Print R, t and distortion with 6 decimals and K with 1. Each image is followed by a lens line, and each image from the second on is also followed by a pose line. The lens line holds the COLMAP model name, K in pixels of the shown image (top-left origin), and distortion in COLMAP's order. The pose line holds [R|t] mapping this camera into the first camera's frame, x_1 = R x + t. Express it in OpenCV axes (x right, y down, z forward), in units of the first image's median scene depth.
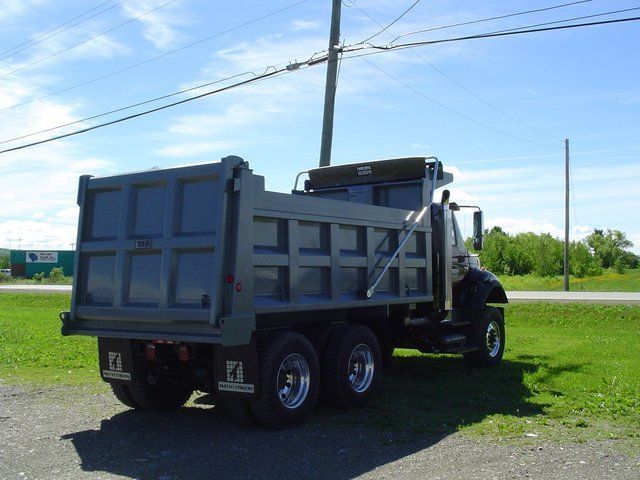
lens RADIAL K [[792.2, 0, 320.0], [0, 792.2, 240.0], [0, 0, 1]] dist [-0.156395, 0.034706]
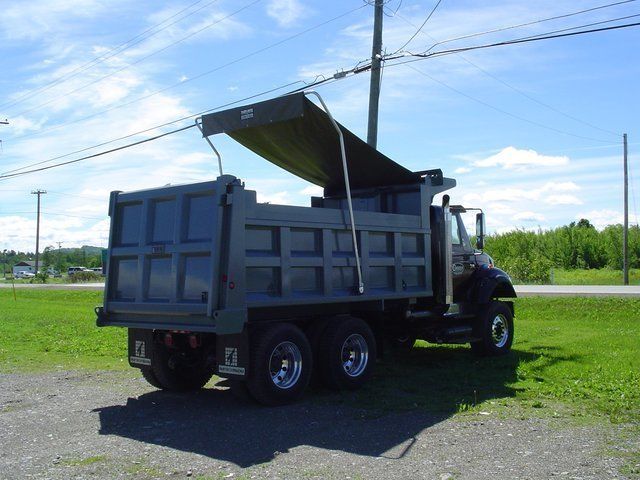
lens RADIAL K [[796.1, 0, 320.0], [0, 796.1, 240.0], [0, 0, 1]] dist [-0.163303, -0.026368]
pose [[0.993020, -0.012951, -0.117233, 0.146774], [0.013684, 0.999891, 0.005457, -0.011282], [0.117149, -0.007023, 0.993089, -0.147834]]
